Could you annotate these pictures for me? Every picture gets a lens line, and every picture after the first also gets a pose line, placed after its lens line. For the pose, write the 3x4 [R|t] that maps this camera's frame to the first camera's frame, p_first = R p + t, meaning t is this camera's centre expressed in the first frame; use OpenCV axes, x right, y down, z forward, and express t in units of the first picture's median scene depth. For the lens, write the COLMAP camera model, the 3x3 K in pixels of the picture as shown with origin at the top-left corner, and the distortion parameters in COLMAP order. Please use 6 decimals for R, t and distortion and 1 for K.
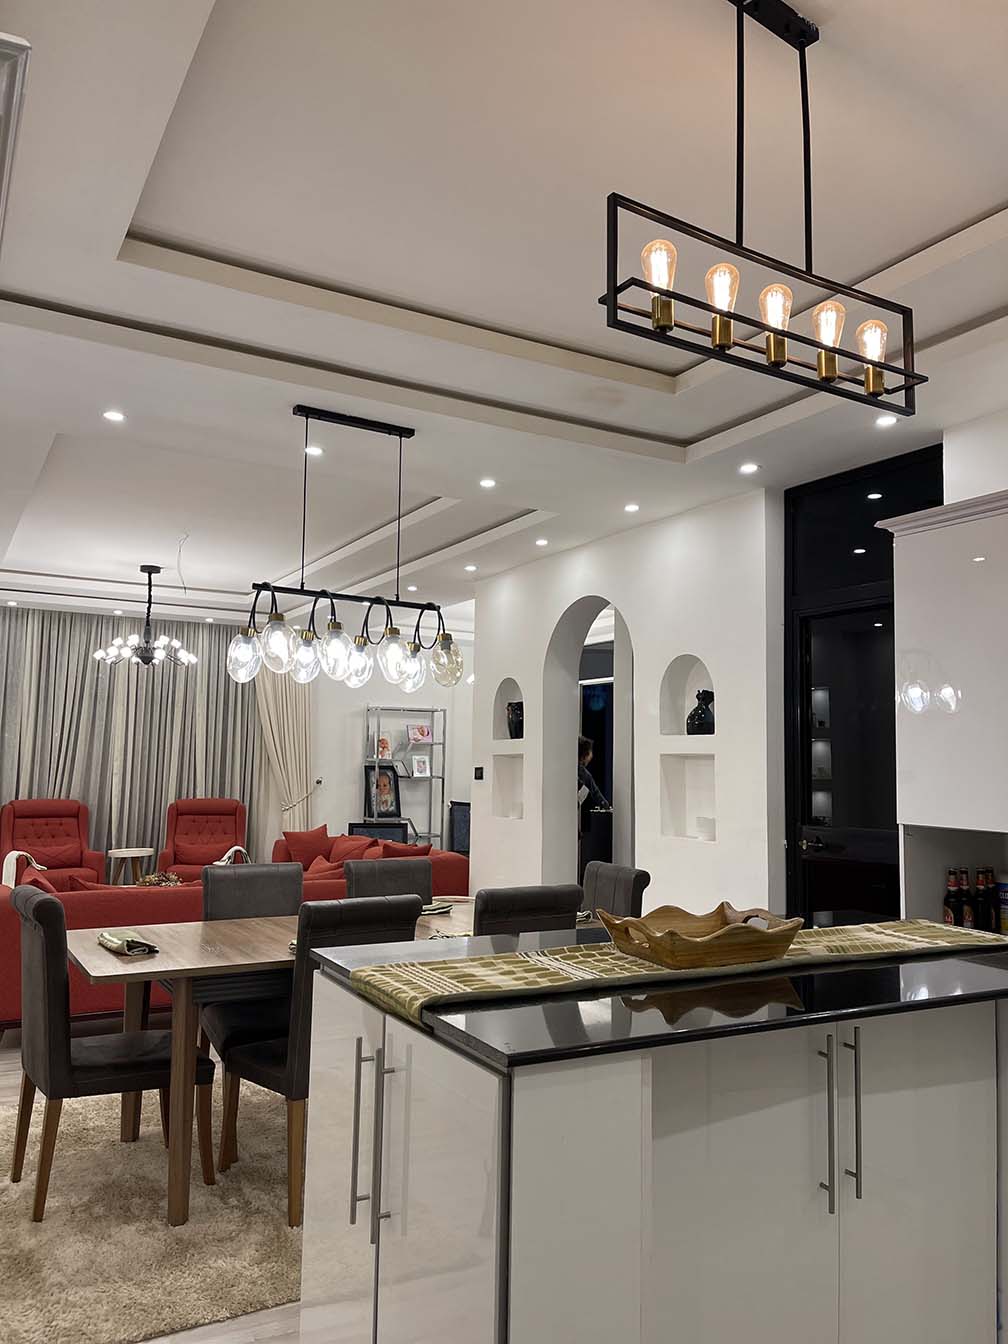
lens RADIAL K [[1017.8, 0, 508.5], [0, 1017.8, 671.9], [0, 0, 1]] dist [0.073782, -0.099062]
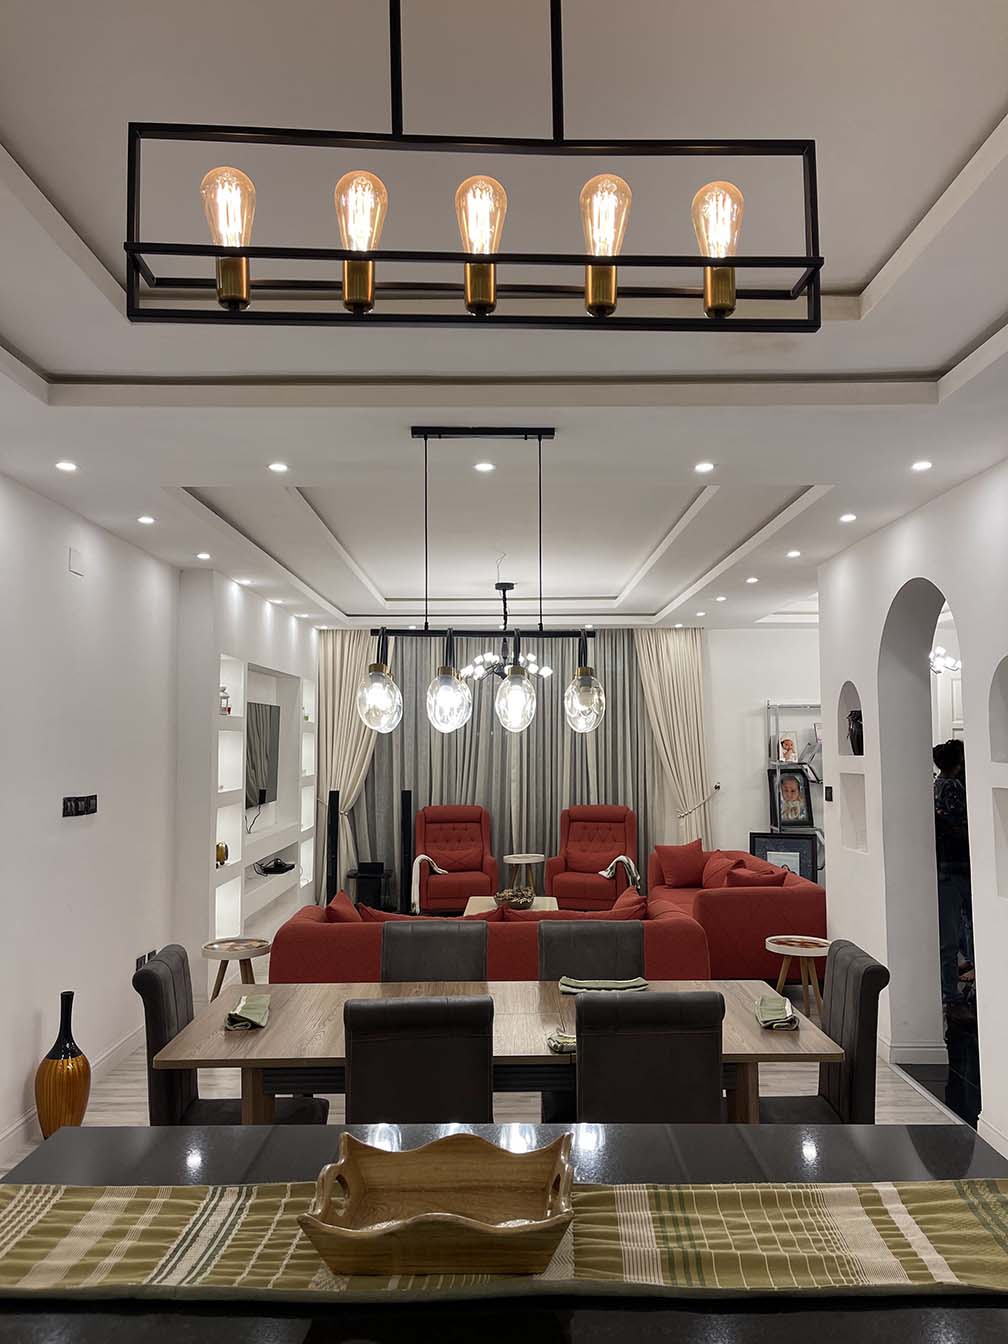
lens RADIAL K [[1017.8, 0, 503.8], [0, 1017.8, 673.1], [0, 0, 1]] dist [0.073782, -0.099062]
pose [[0.871506, -0.052274, -0.487590, 0.139378], [0.063580, 0.997955, 0.006652, -0.020701], [0.486245, -0.036798, 0.873047, 0.114404]]
